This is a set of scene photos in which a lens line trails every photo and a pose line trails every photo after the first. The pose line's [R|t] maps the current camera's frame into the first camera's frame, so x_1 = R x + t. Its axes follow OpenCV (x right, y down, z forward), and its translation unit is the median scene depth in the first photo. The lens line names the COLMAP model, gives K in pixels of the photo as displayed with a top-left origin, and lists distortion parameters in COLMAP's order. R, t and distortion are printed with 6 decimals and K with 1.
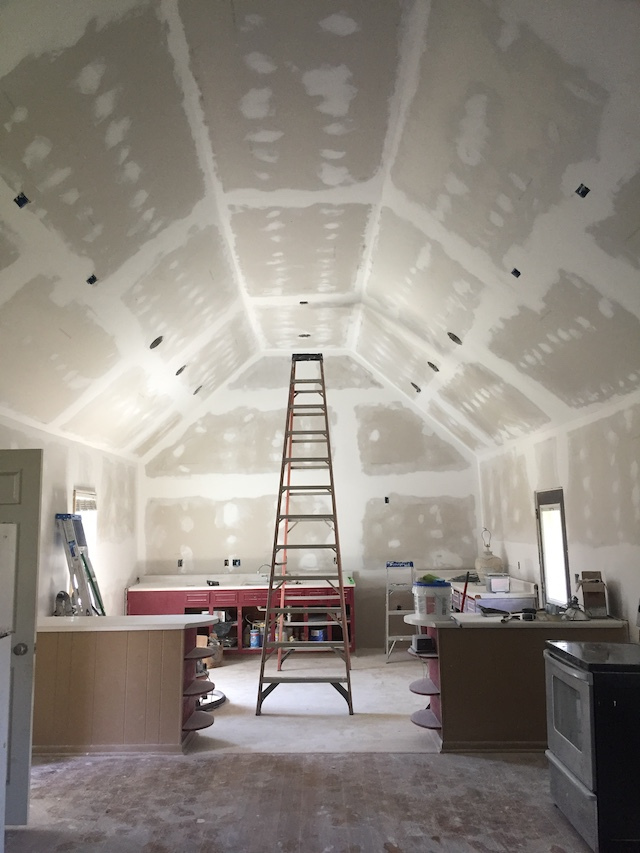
lens RADIAL K [[711.0, 0, 320.0], [0, 711.0, 426.5], [0, 0, 1]] dist [-0.000043, 0.002494]
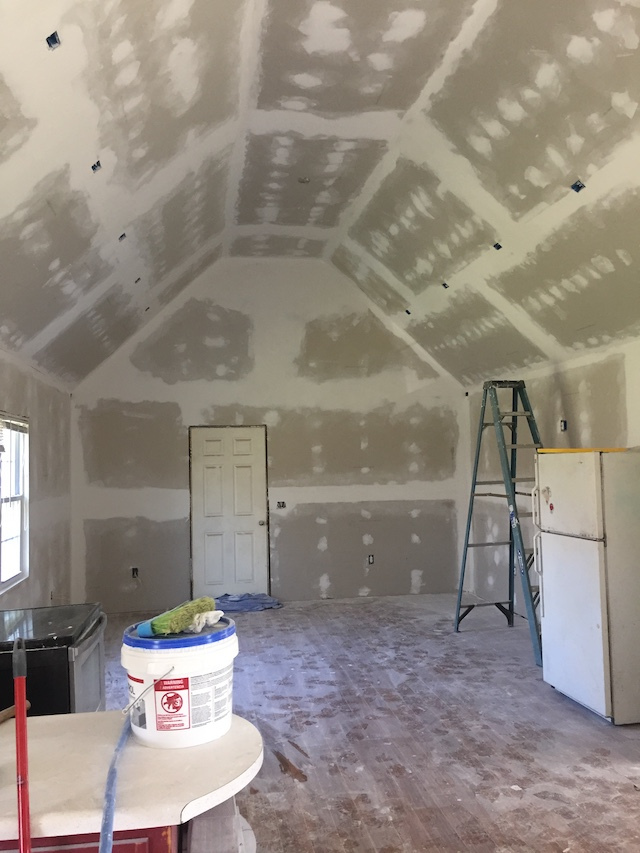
lens RADIAL K [[724.4, 0, 320.0], [0, 724.4, 426.5], [0, 0, 1]] dist [0.089717, -0.154098]
pose [[-0.987653, 0.026326, -0.154427, 0.094705], [0.055709, 0.980364, -0.189166, 0.128783], [0.146415, -0.195433, -0.969726, 0.910601]]
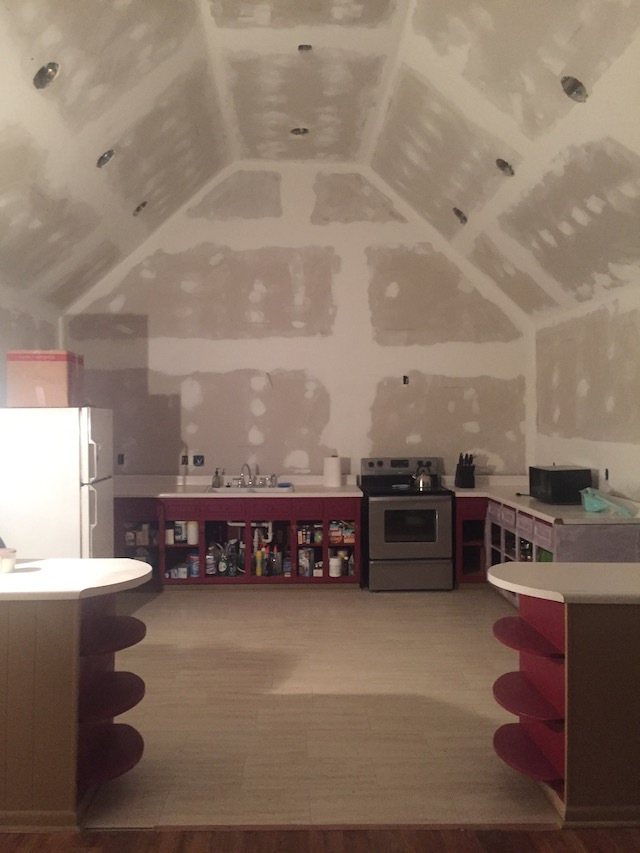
lens RADIAL K [[724.4, 0, 320.0], [0, 724.4, 426.5], [0, 0, 1]] dist [0.089717, -0.154098]
pose [[0.999071, 0.021207, 0.037505, -0.024460], [-0.026588, 0.988423, 0.149375, 0.048107], [-0.033903, -0.150233, 0.988069, 0.298017]]
